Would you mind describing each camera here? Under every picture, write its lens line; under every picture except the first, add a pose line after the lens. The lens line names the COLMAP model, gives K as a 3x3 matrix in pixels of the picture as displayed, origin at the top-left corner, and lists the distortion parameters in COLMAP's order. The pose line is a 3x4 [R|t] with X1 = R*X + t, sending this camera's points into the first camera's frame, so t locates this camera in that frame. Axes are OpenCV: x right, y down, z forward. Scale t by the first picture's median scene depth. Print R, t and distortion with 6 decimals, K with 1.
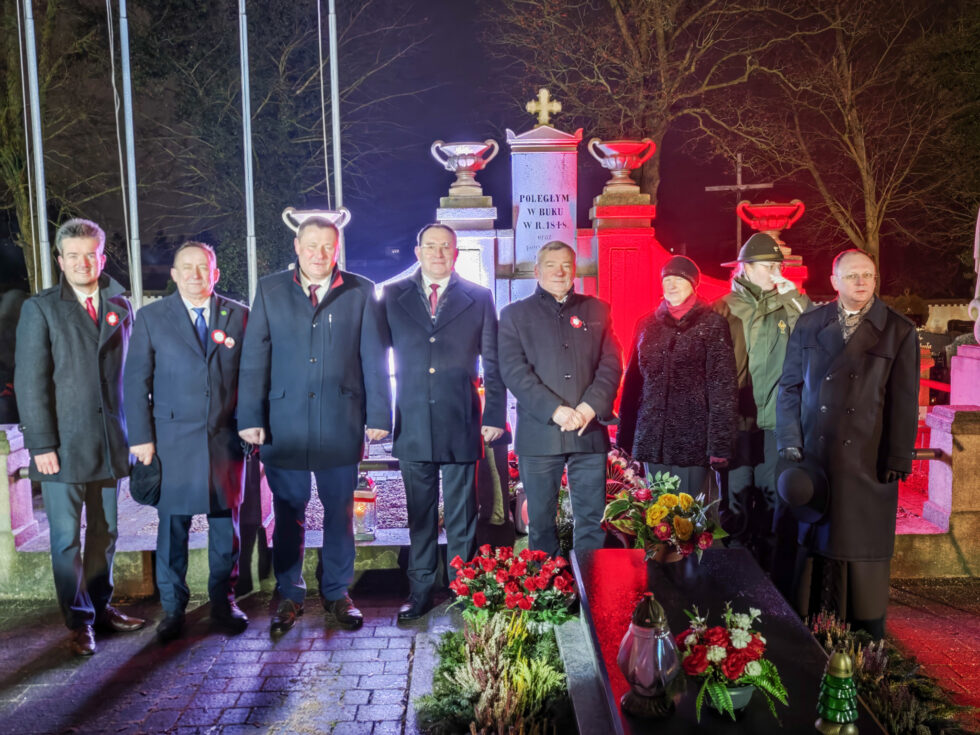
lens RADIAL K [[1150.2, 0, 490.0], [0, 1150.2, 367.5], [0, 0, 1]] dist [0.044259, -0.003121]
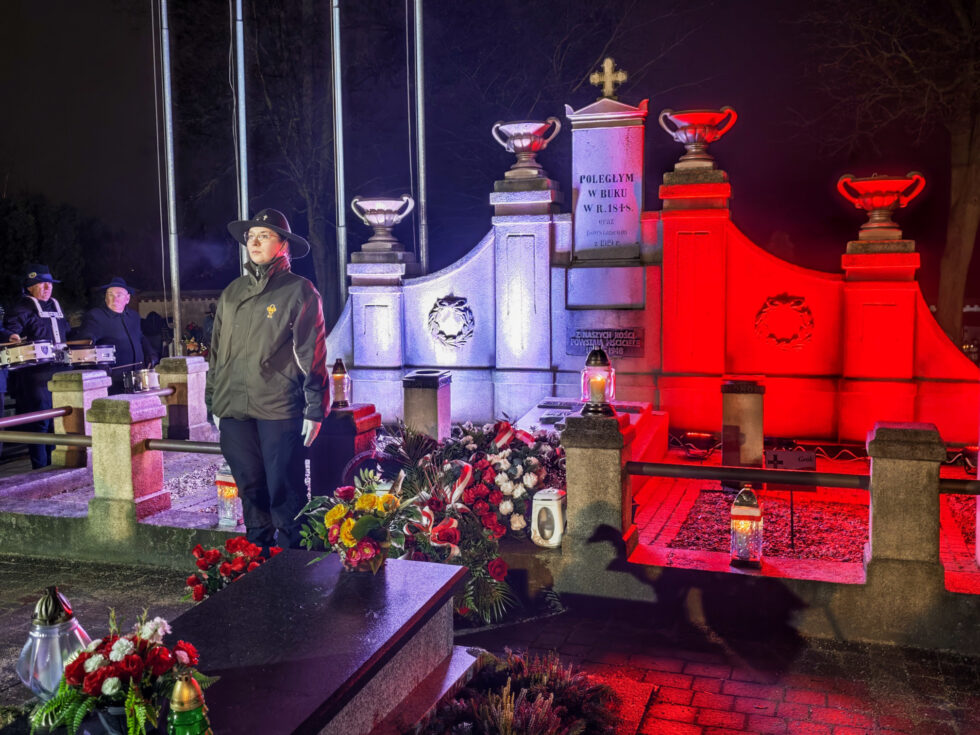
lens RADIAL K [[1154.8, 0, 490.0], [0, 1154.8, 367.5], [0, 0, 1]] dist [0.023289, -0.036681]
pose [[0.918003, 0.033856, -0.395126, 0.326851], [-0.037582, 0.999292, -0.001691, 0.006221], [0.394789, 0.016402, 0.918626, 0.133047]]
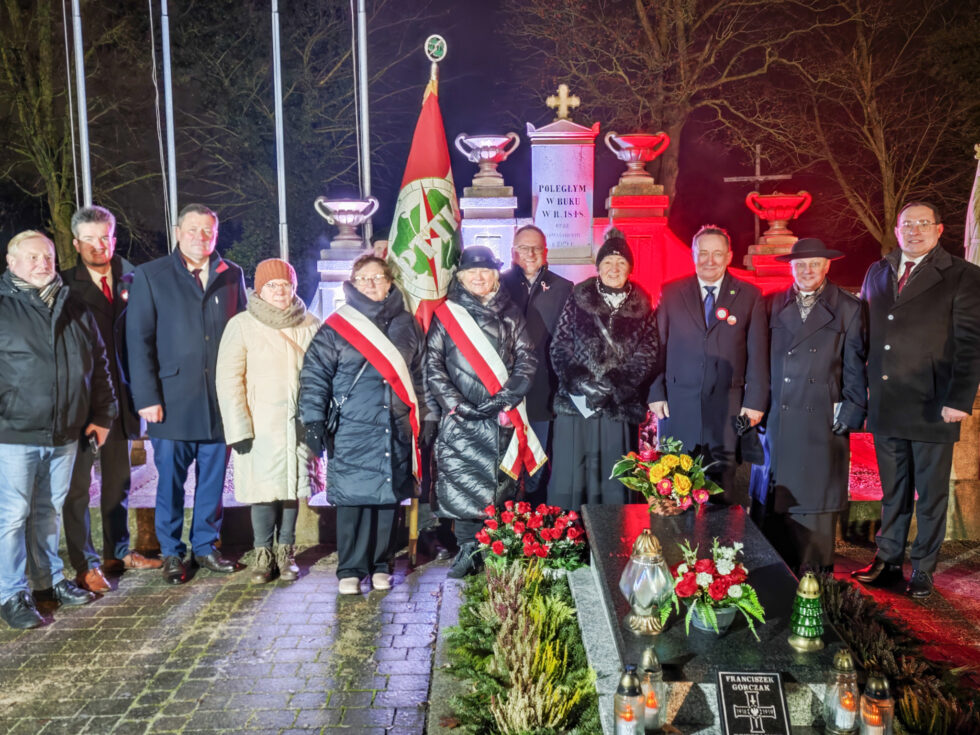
lens RADIAL K [[1150.2, 0, 490.0], [0, 1150.2, 367.5], [0, 0, 1]] dist [0.044259, -0.003121]
pose [[0.999848, 0.007425, -0.015755, -0.001398], [-0.007287, 0.999935, 0.008762, 0.007682], [0.015819, -0.008646, 0.999837, -0.054737]]
